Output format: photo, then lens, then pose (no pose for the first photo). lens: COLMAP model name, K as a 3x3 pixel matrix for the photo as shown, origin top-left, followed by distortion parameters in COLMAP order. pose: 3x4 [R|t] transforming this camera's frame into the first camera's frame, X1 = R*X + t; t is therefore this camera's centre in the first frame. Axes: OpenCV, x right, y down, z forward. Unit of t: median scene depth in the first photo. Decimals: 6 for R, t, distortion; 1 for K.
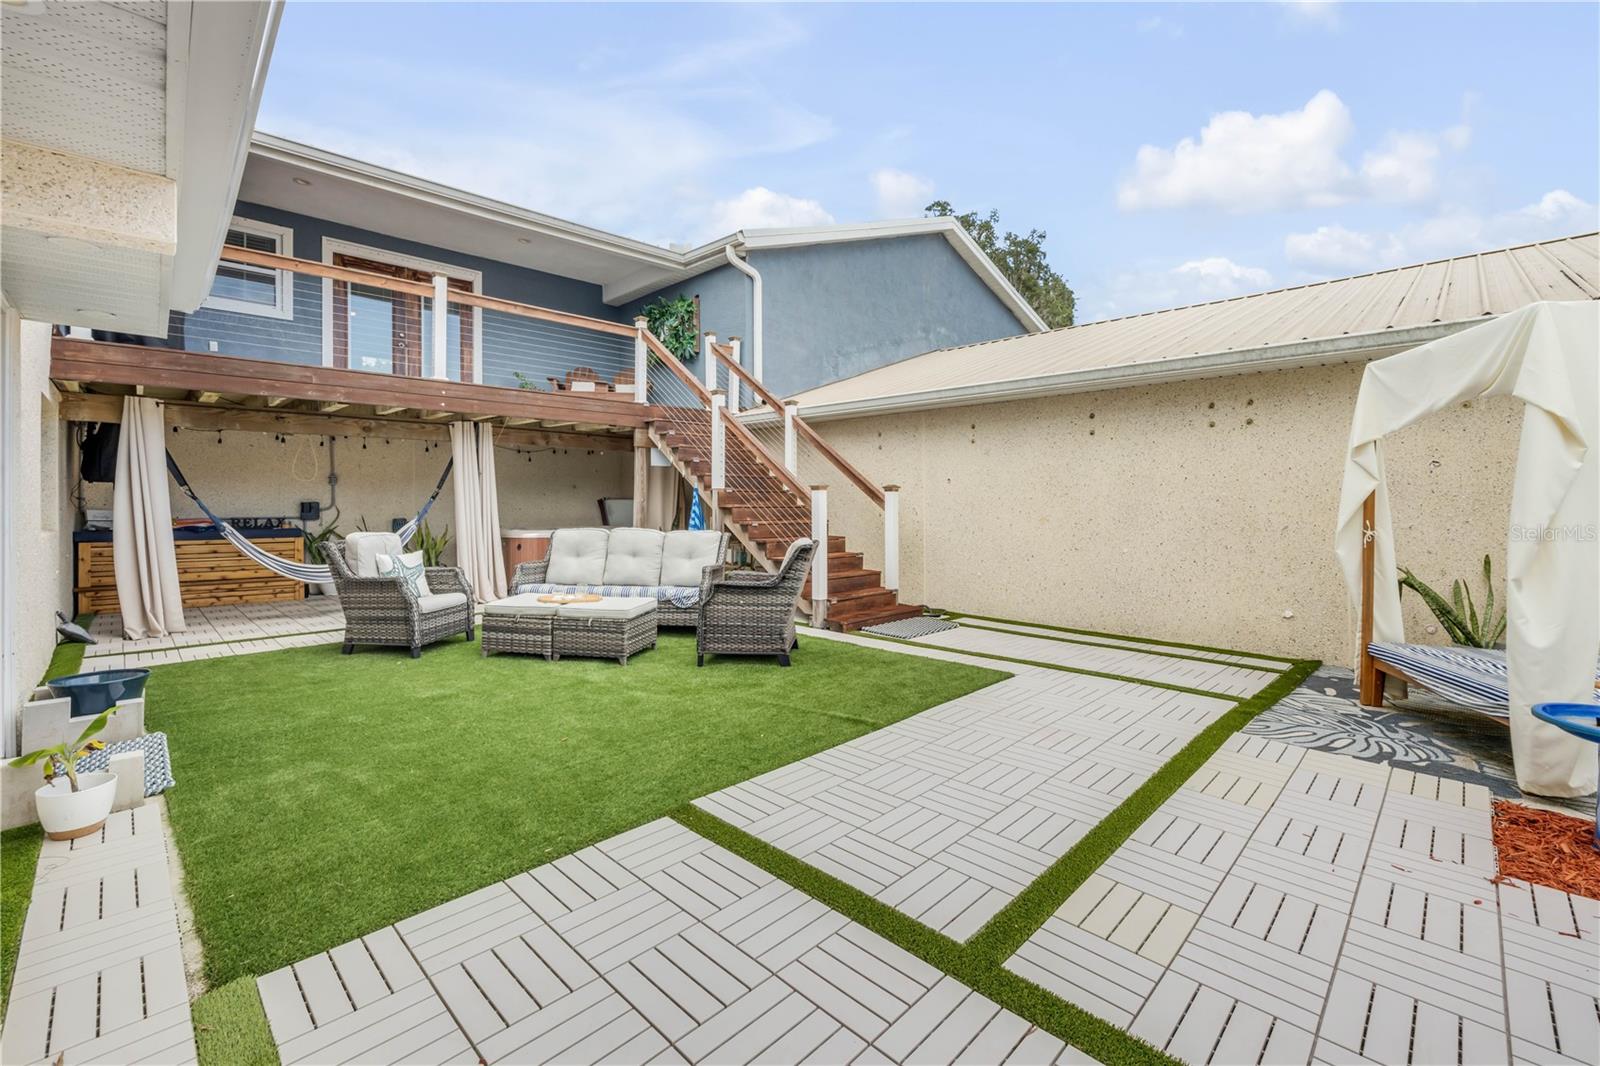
lens RADIAL K [[622.2, 0, 800.6], [0, 622.2, 513.9], [0, 0, 1]] dist [-0.000019, -0.000174]
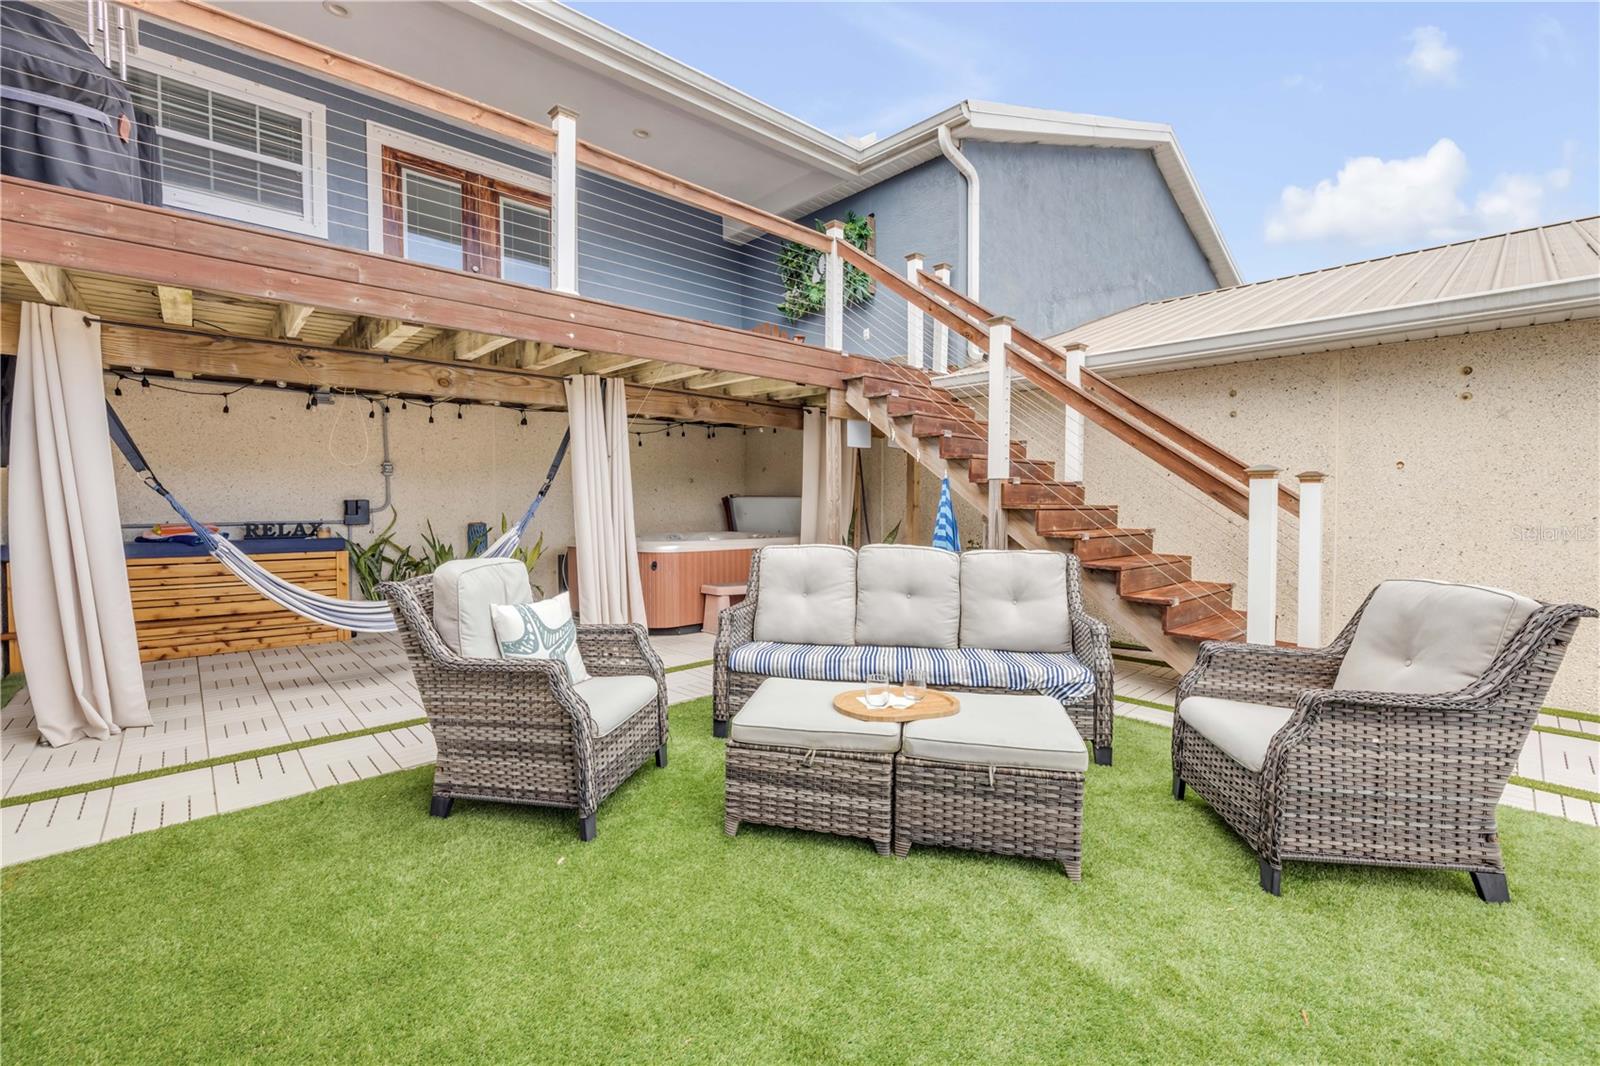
lens RADIAL K [[719.9, 0, 881.0], [0, 719.9, 534.0], [0, 0, 1]] dist [-0.001758, 0.000293]
pose [[0.999321, 0.002857, -0.036728, -0.210195], [-0.001860, 0.999629, 0.027164, -0.004510], [0.036792, -0.027077, 0.998956, 0.264181]]
